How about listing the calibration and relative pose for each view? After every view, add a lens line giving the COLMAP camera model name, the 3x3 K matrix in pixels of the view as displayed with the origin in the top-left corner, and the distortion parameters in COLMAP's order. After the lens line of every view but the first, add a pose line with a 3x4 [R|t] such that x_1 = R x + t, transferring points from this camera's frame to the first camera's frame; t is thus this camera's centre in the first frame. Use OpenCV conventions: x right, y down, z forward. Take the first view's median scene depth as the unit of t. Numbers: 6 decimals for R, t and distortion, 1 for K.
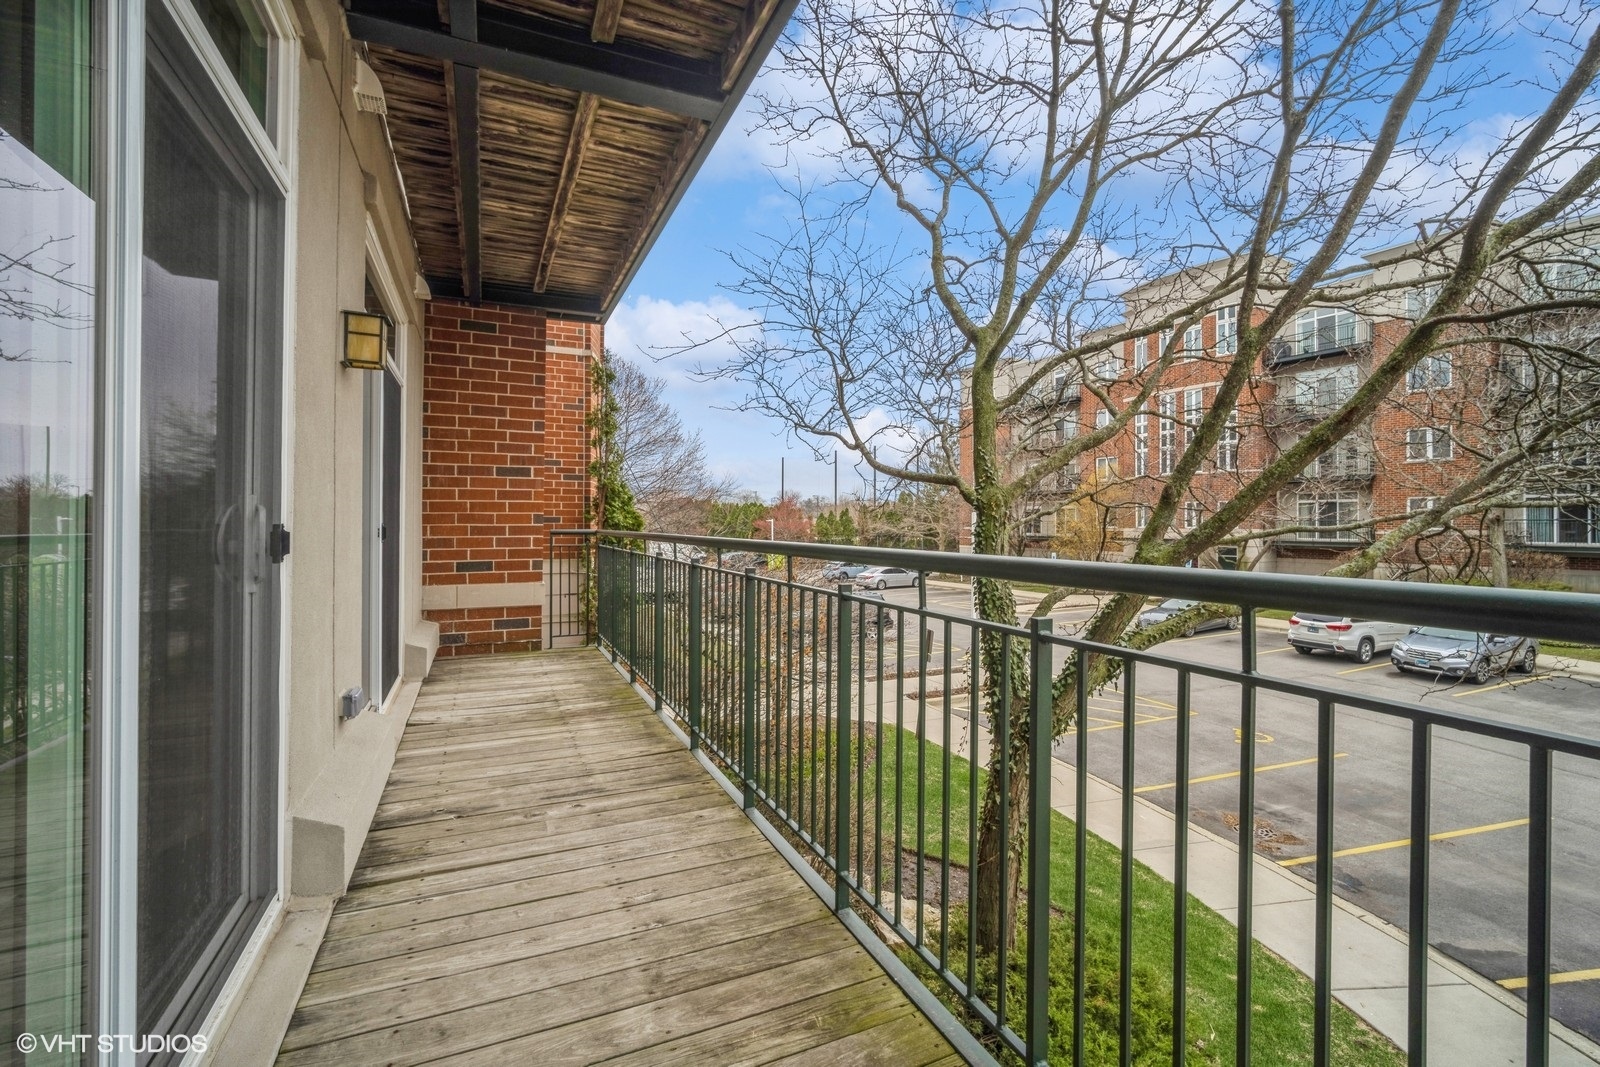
lens RADIAL K [[694.5, 0, 808.0], [0, 694.5, 524.7], [0, 0, 1]] dist [-0.003838, 0.000932]
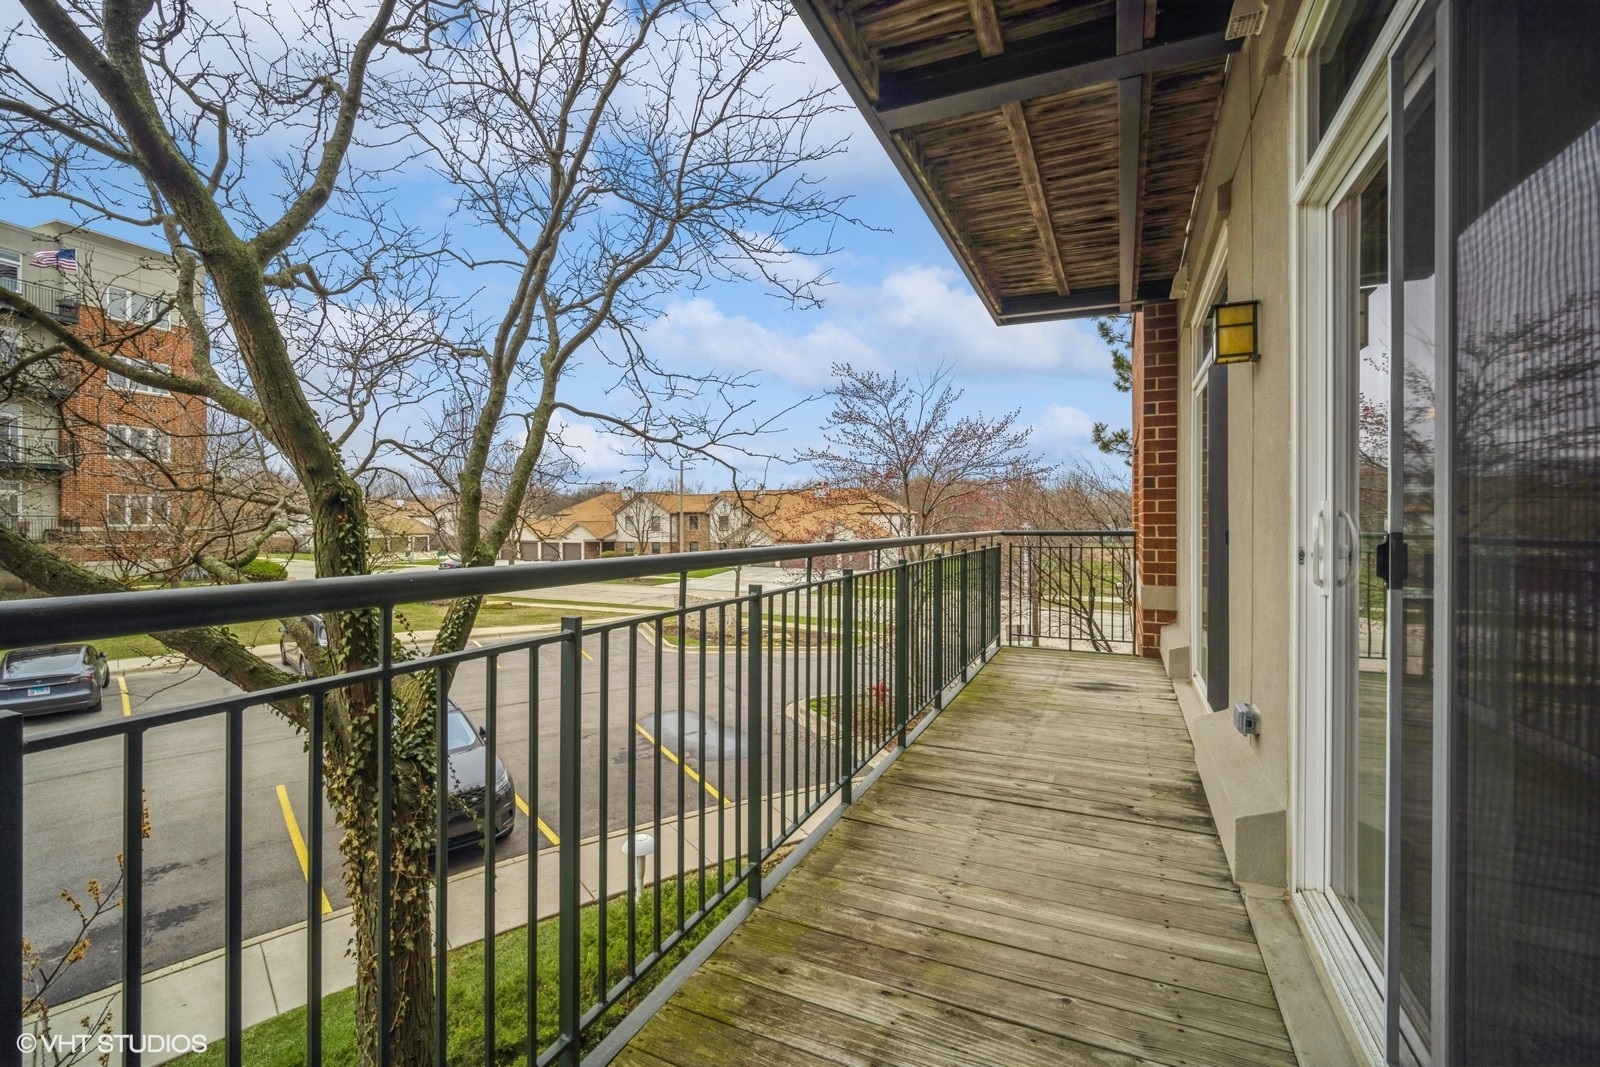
lens RADIAL K [[694.5, 0, 812.9], [0, 694.5, 524.8], [0, 0, 1]] dist [-0.003838, 0.000932]
pose [[-0.659318, -0.003816, 0.751855, -0.759056], [0.004295, 0.999952, 0.008841, -0.008619], [-0.751852, 0.009058, -0.659270, 1.592955]]
